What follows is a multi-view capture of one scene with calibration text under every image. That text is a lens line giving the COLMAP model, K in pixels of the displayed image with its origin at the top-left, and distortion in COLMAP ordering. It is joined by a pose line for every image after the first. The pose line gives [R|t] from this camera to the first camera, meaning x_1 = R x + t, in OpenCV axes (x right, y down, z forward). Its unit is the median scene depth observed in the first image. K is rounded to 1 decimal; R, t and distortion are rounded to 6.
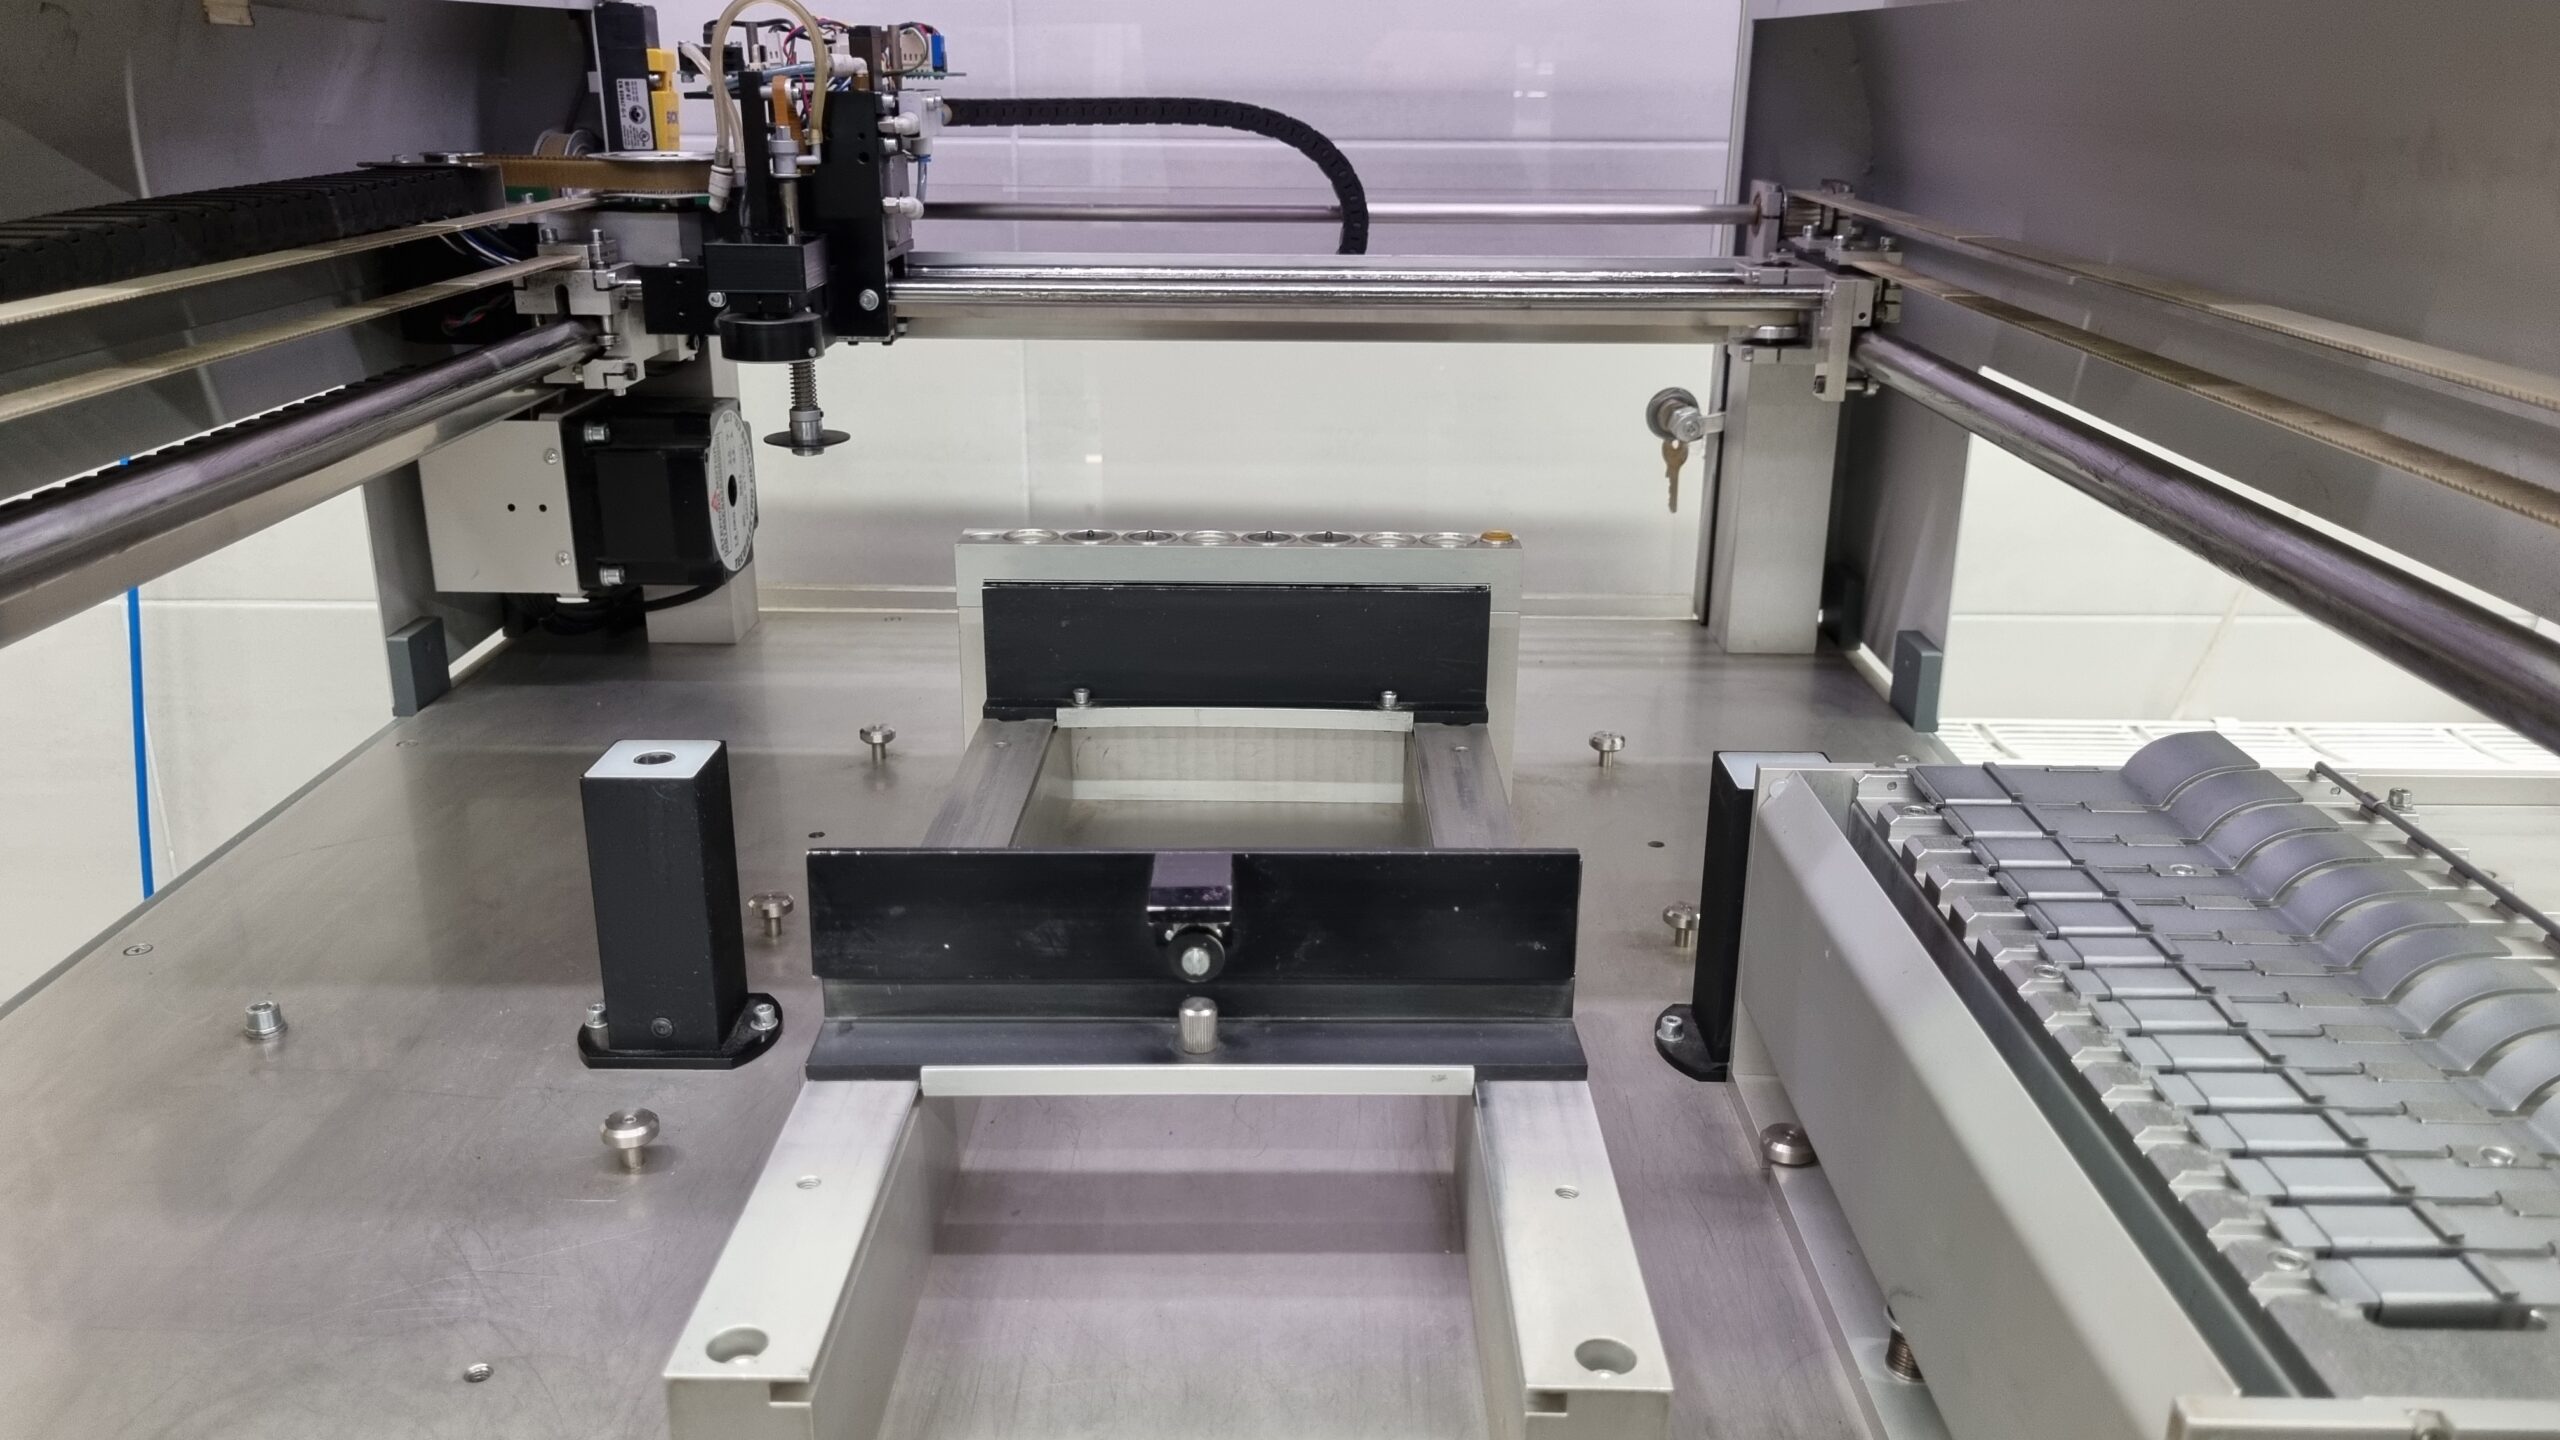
lens RADIAL K [[1972.2, 0, 1280.0], [0, 1972.2, 720.0], [0, 0, 1]] dist [0.024440, -0.002703]
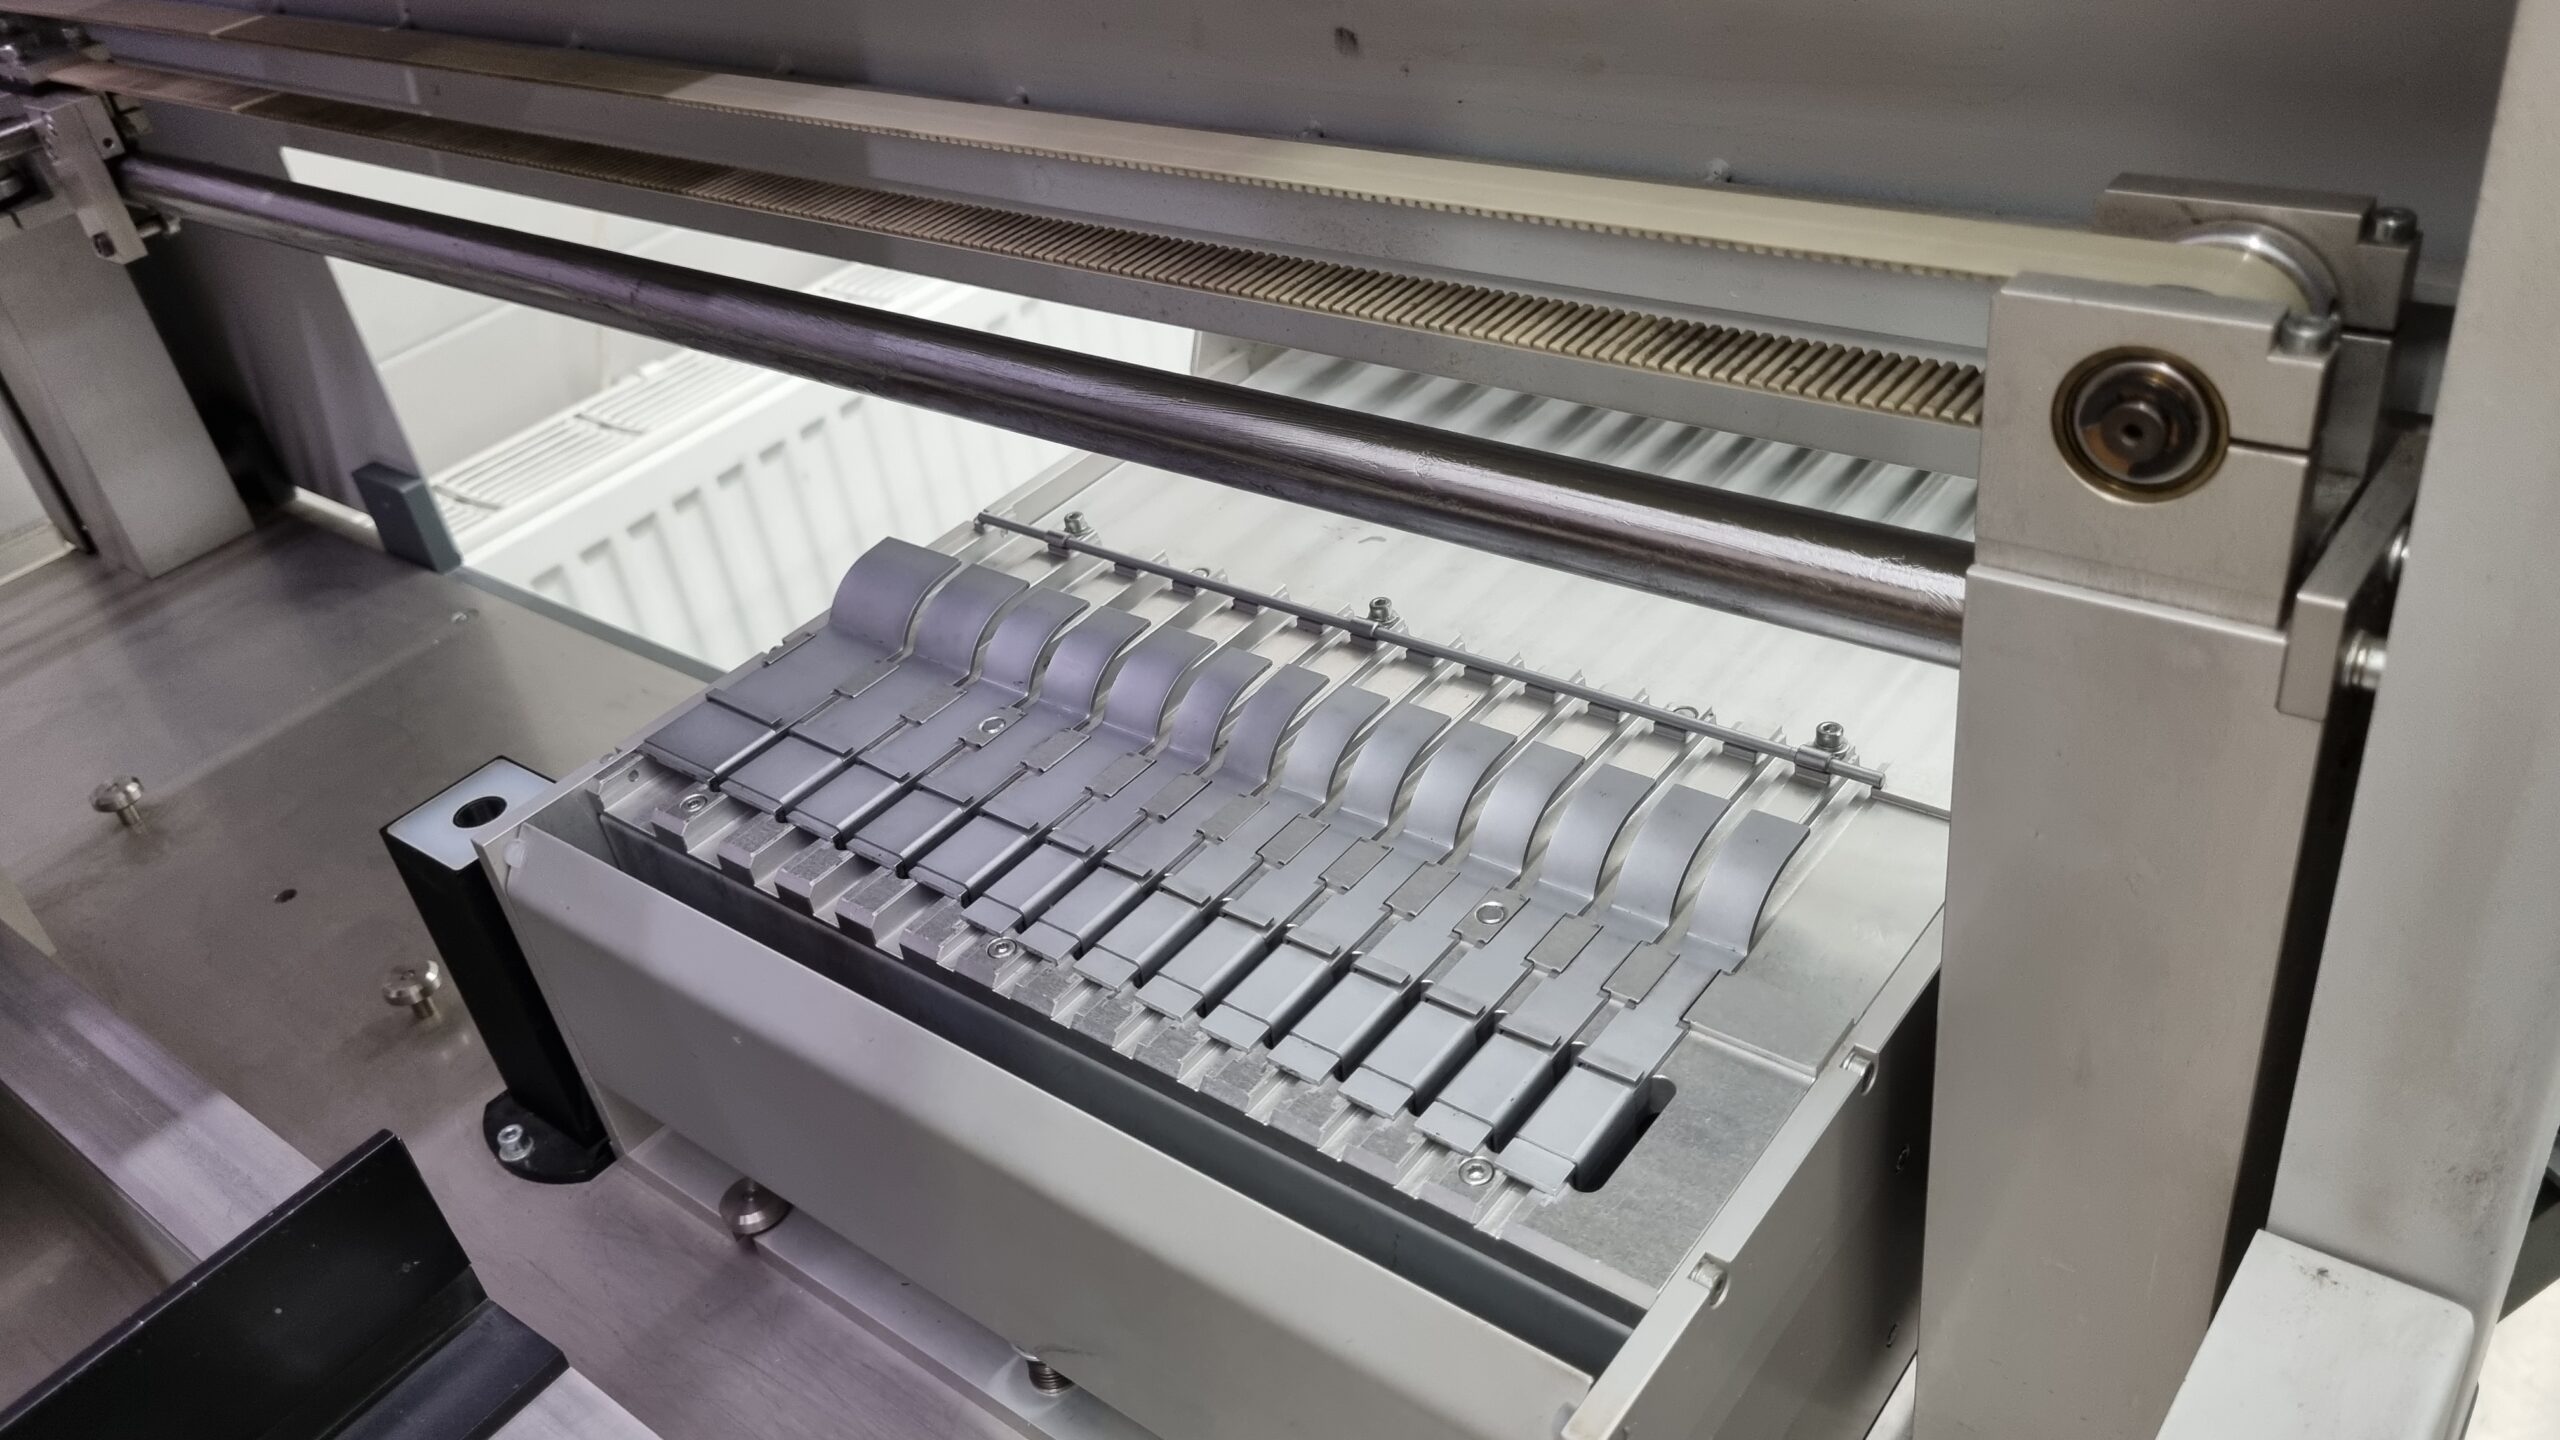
lens RADIAL K [[1972.2, 0, 1280.0], [0, 1972.2, 720.0], [0, 0, 1]] dist [0.024440, -0.002703]
pose [[0.608885, -0.521944, 0.597355, -0.003246], [0.385737, 0.852828, 0.351982, -0.116748], [-0.693156, 0.016105, 0.720607, 0.150716]]
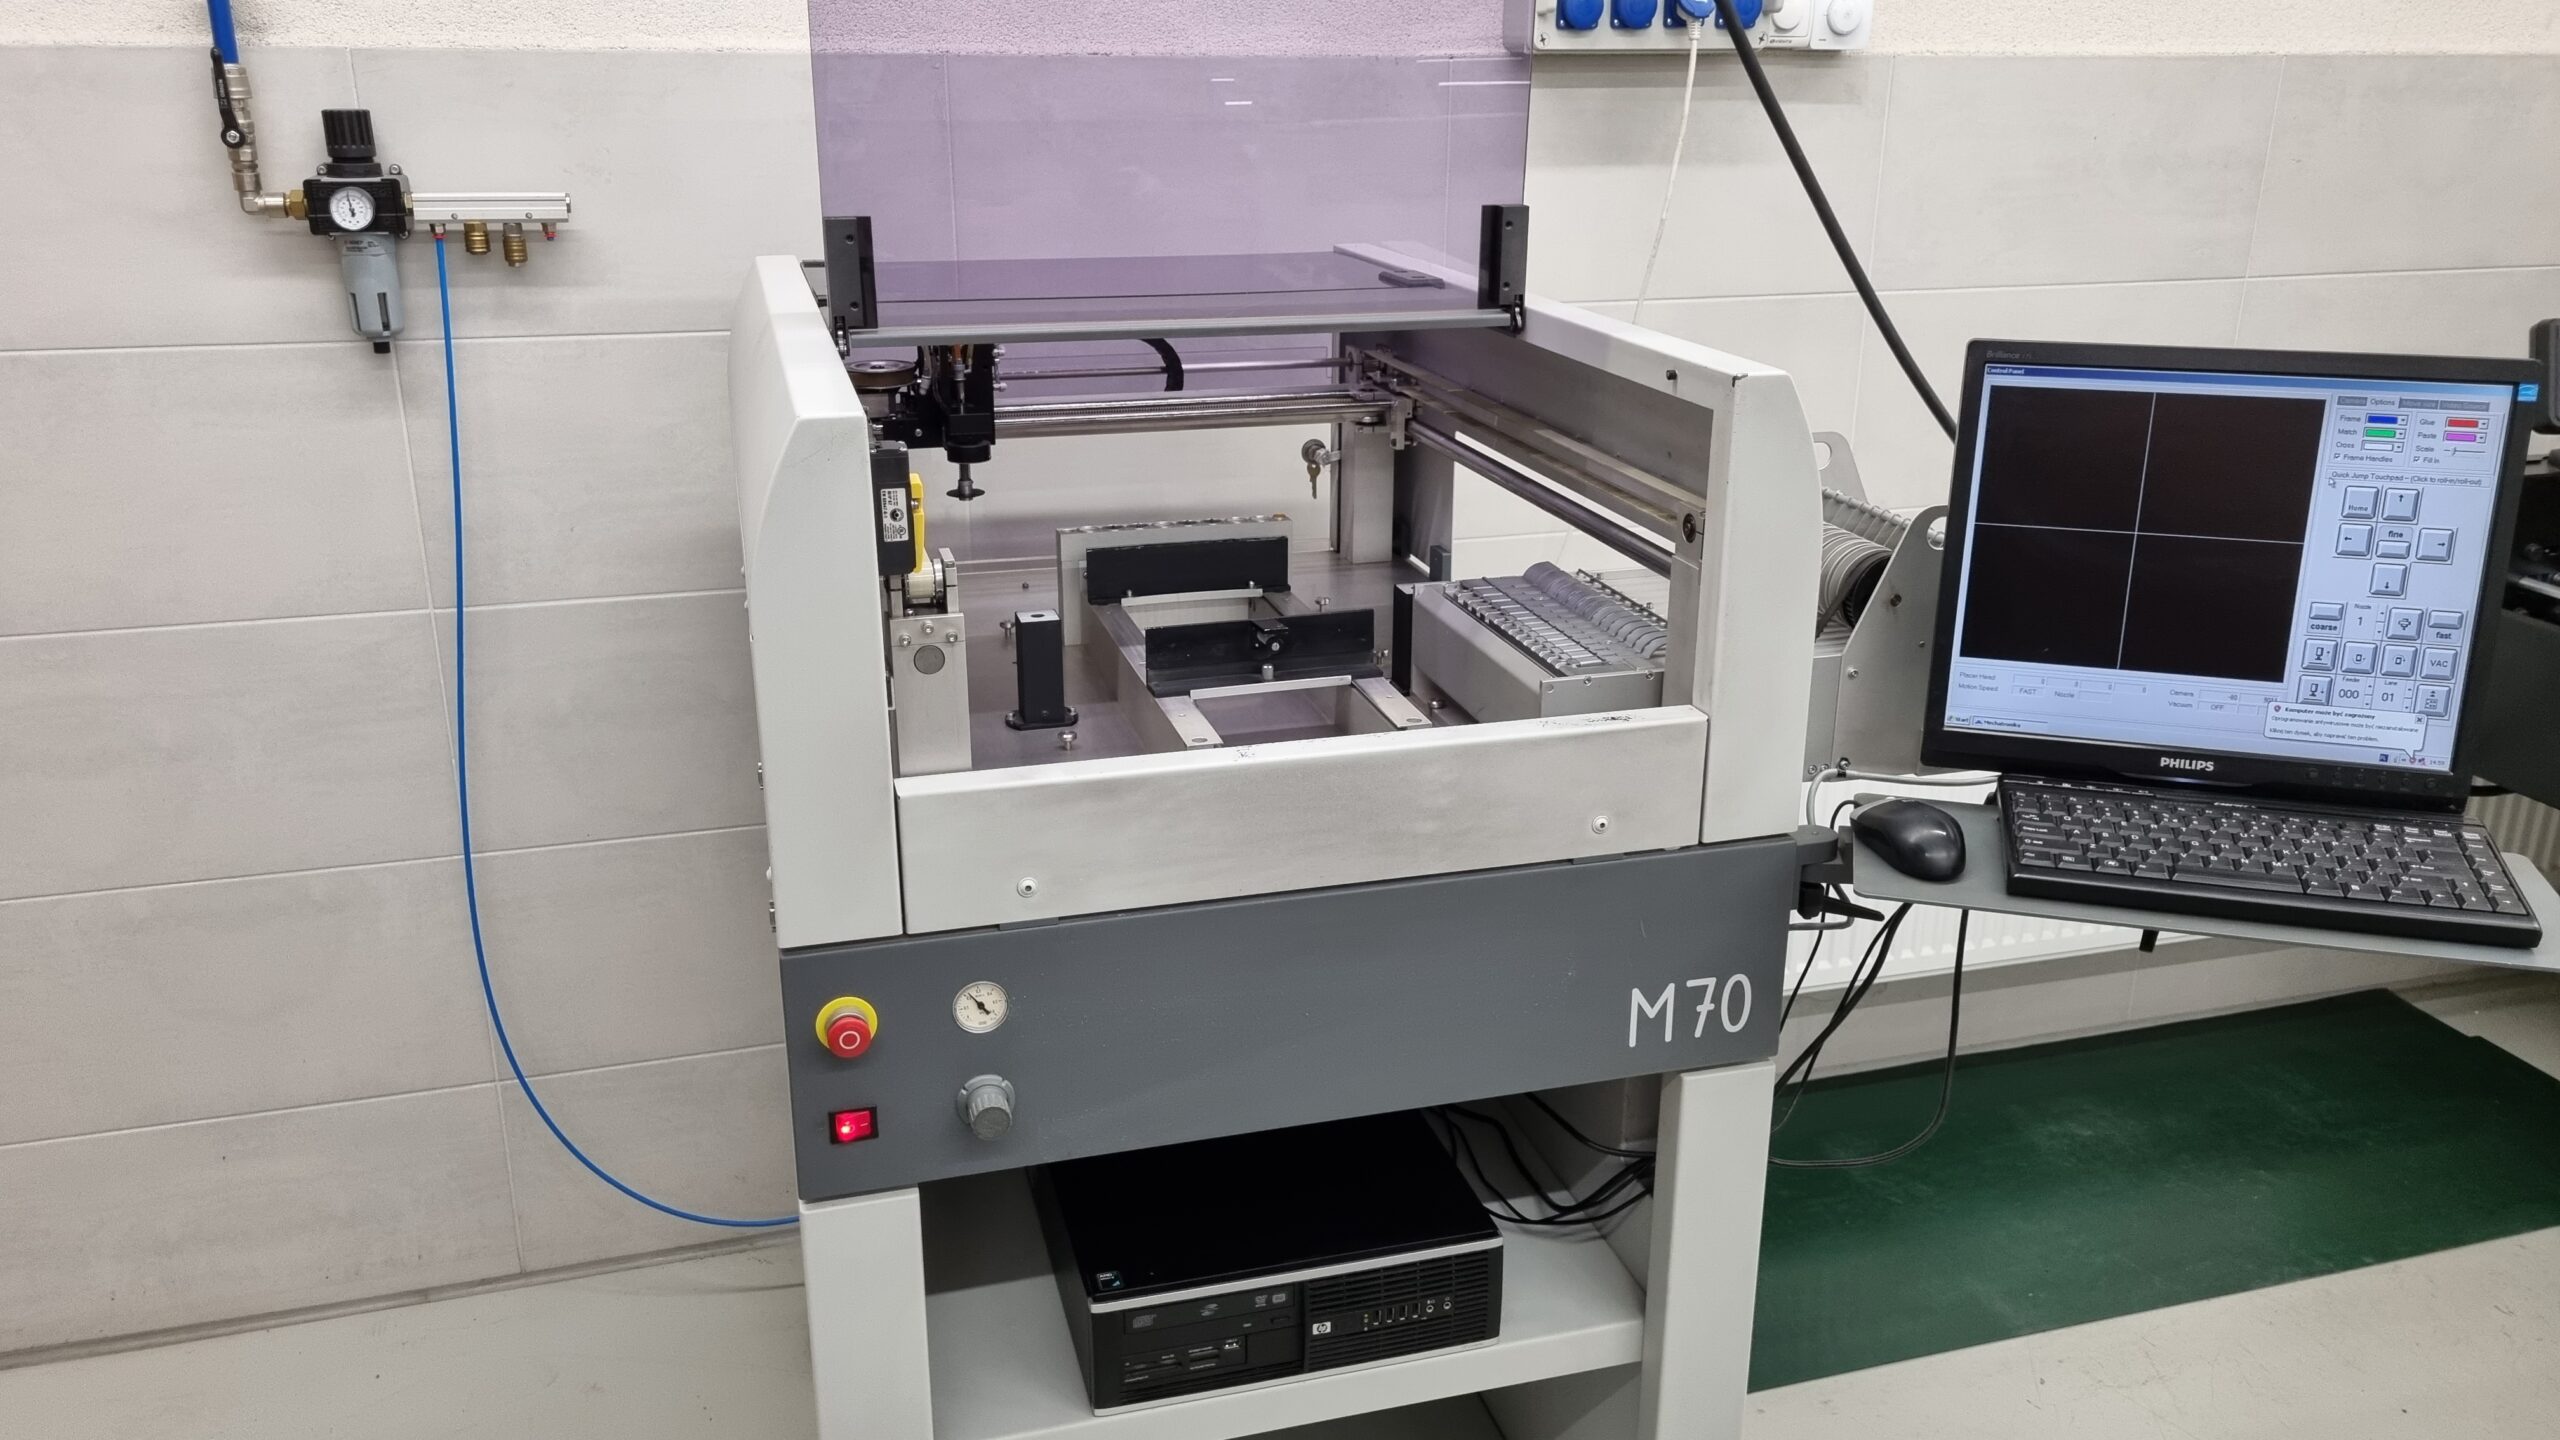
lens RADIAL K [[1931.0, 0, 1271.4], [0, 1931.0, 688.9], [0, 0, 1]] dist [0.067929, -0.055955]
pose [[0.961080, -0.092269, 0.260407, -0.531547], [0.092737, 0.995635, 0.010516, 0.091624], [-0.260241, 0.014043, 0.965442, -1.274329]]
